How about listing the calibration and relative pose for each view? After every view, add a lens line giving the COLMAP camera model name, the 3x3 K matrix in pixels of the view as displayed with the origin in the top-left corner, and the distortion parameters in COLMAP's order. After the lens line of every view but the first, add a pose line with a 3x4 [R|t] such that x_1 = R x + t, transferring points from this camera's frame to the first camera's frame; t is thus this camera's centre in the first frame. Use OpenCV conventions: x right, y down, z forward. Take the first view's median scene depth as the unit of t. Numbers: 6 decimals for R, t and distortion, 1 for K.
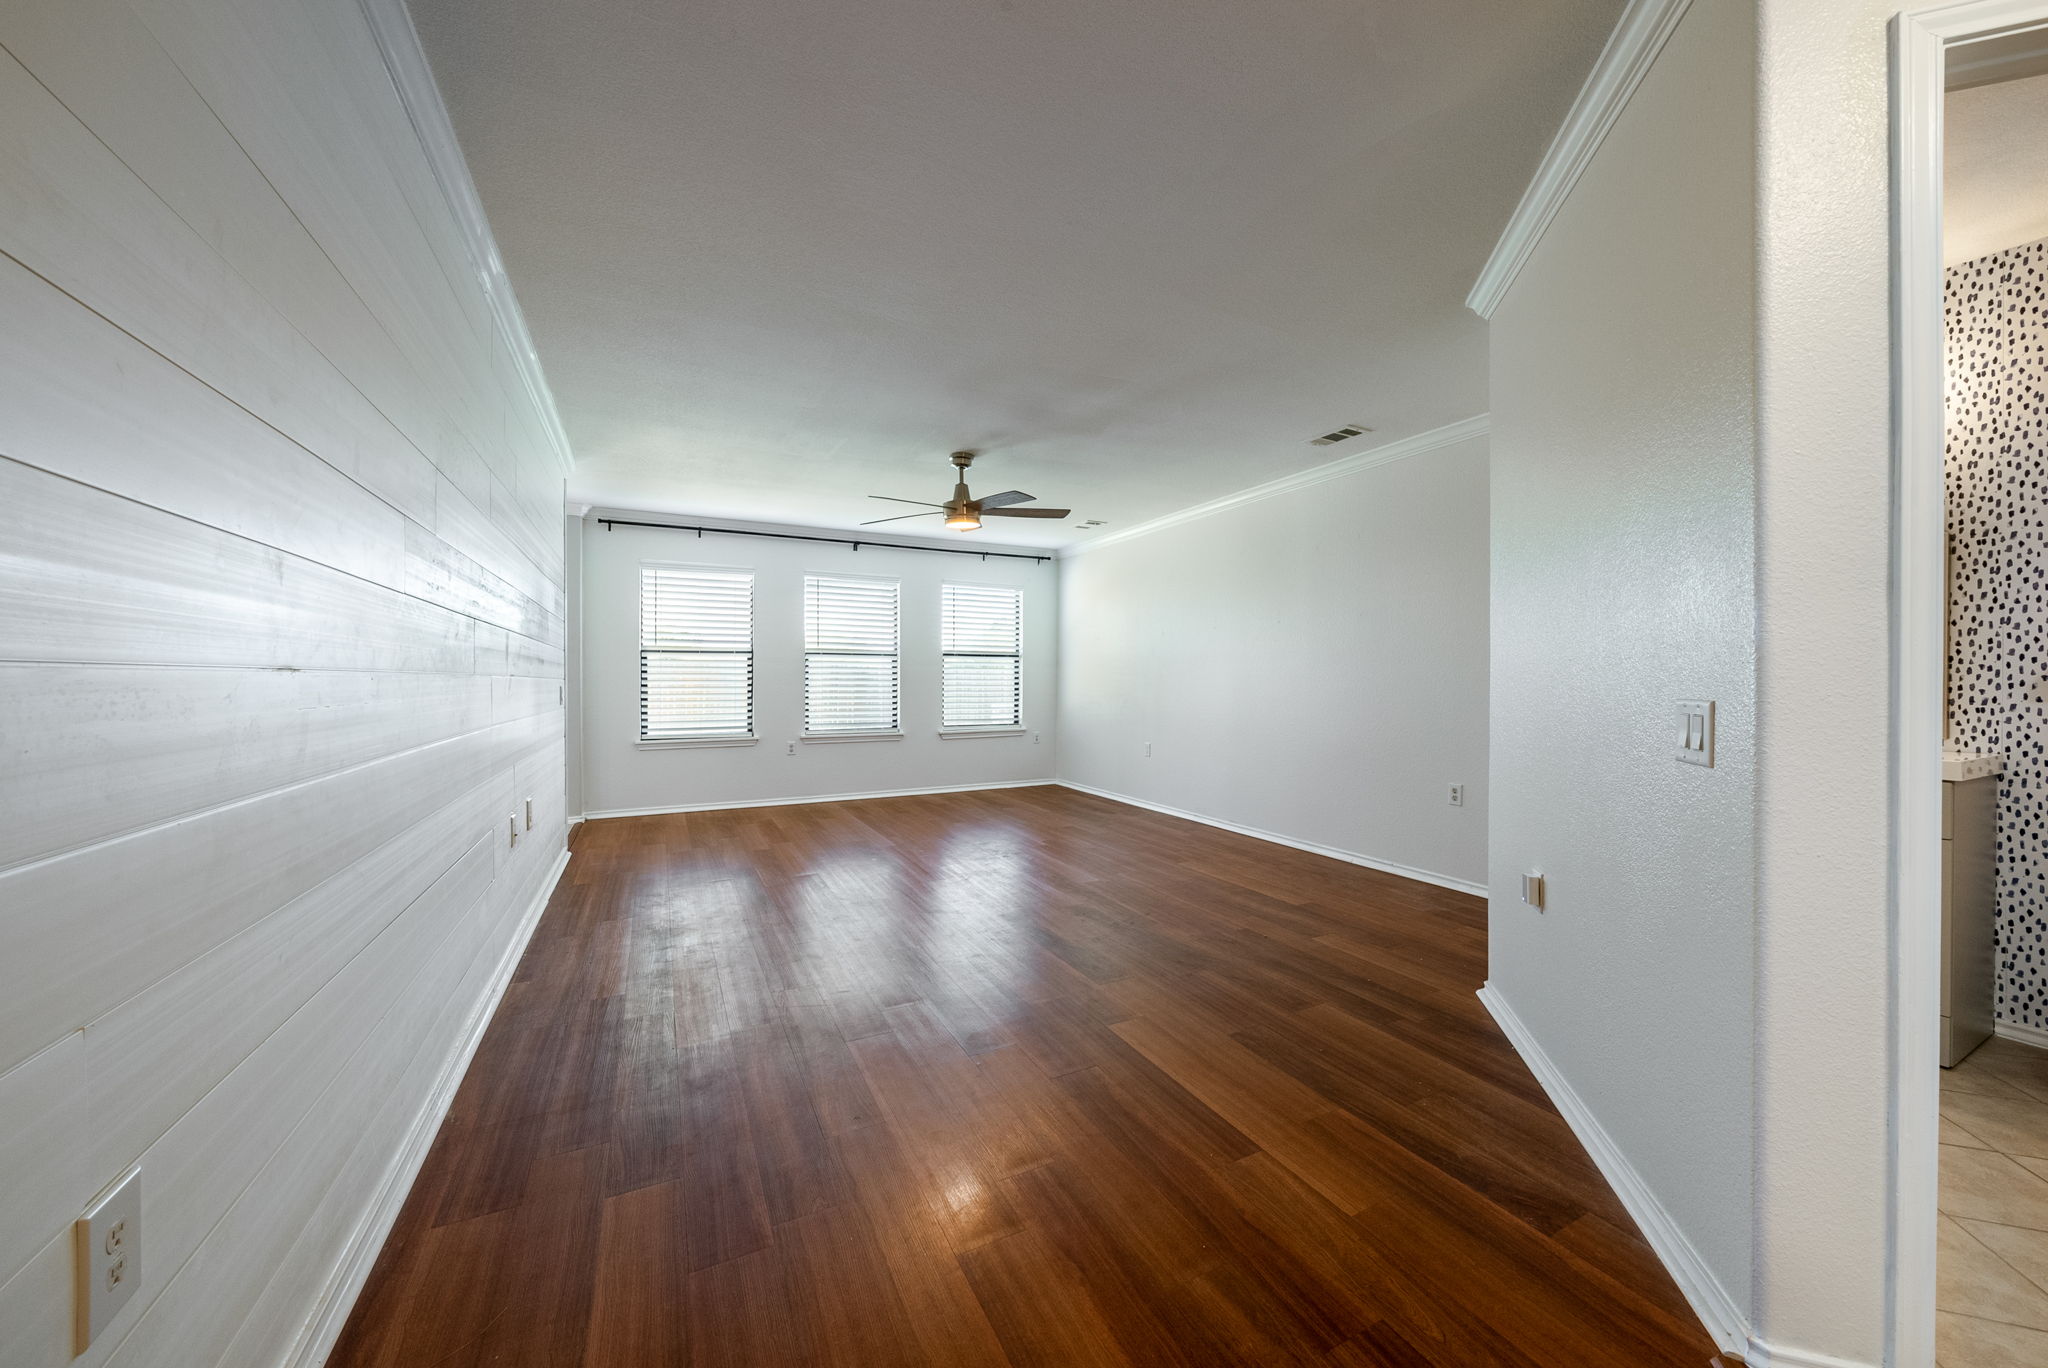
lens RADIAL K [[713.4, 0, 1032.3], [0, 713.4, 686.6], [0, 0, 1]] dist [-0.009259, 0.000123]
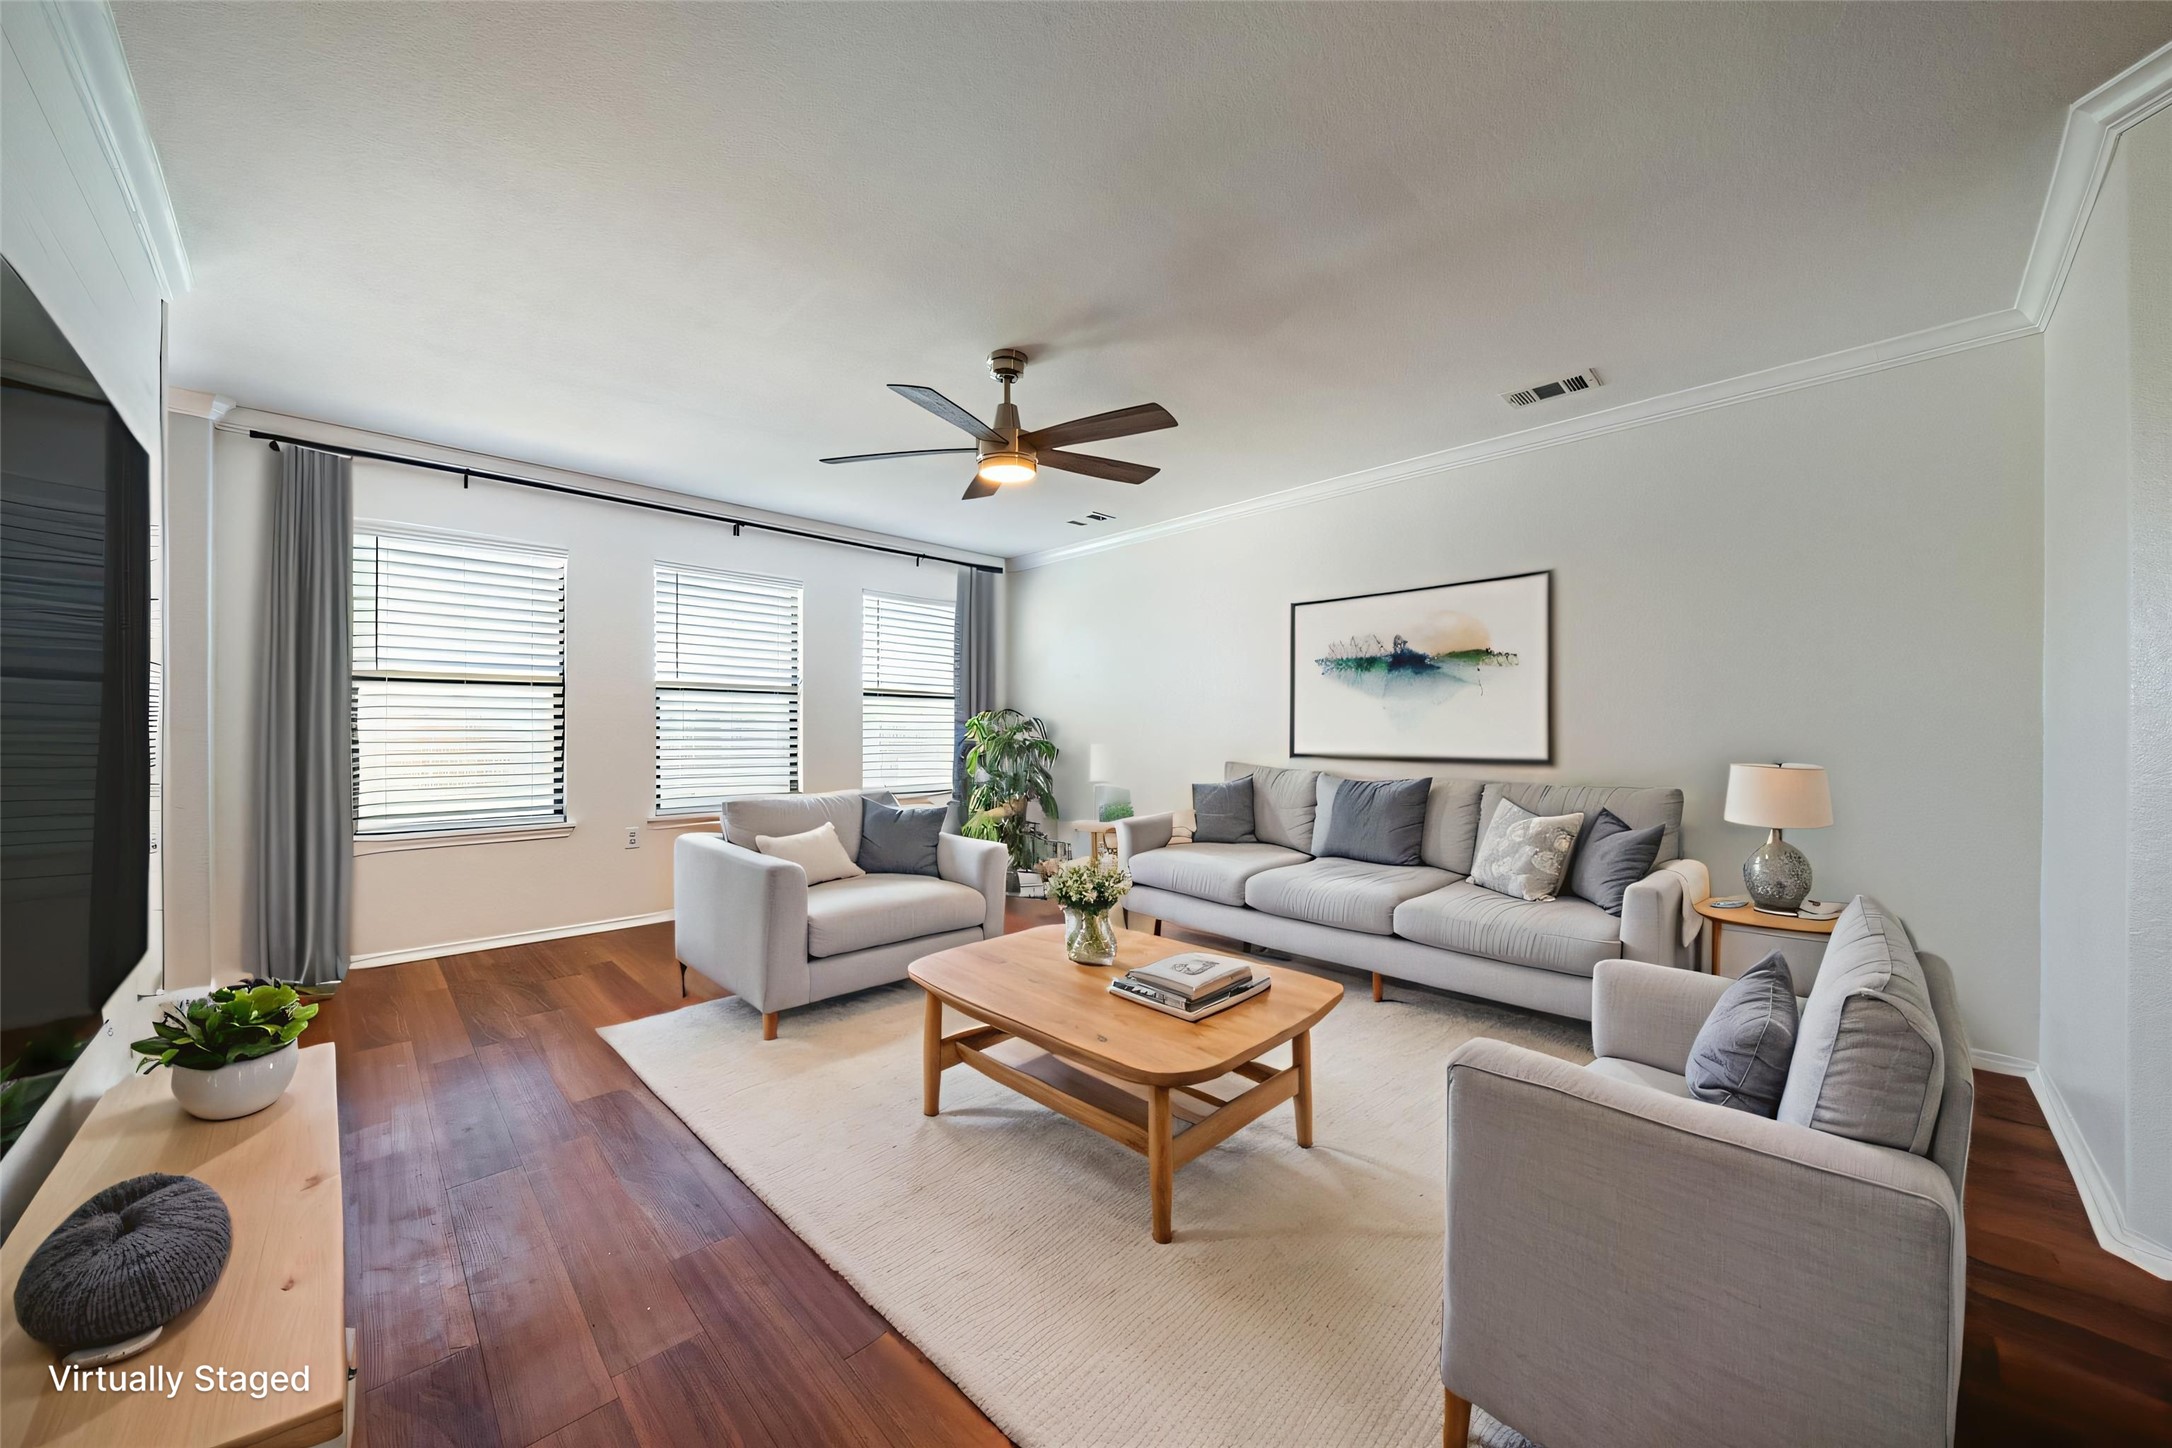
lens RADIAL K [[756.6, 0, 1074.9], [0, 756.6, 736.1], [0, 0, 1]] dist [-0.009259, 0.000123]
pose [[0.958603, -0.001277, 0.284742, -0.167143], [0.002860, 0.999983, -0.005145, 0.001063], [-0.284730, 0.005746, 0.958590, 0.271243]]
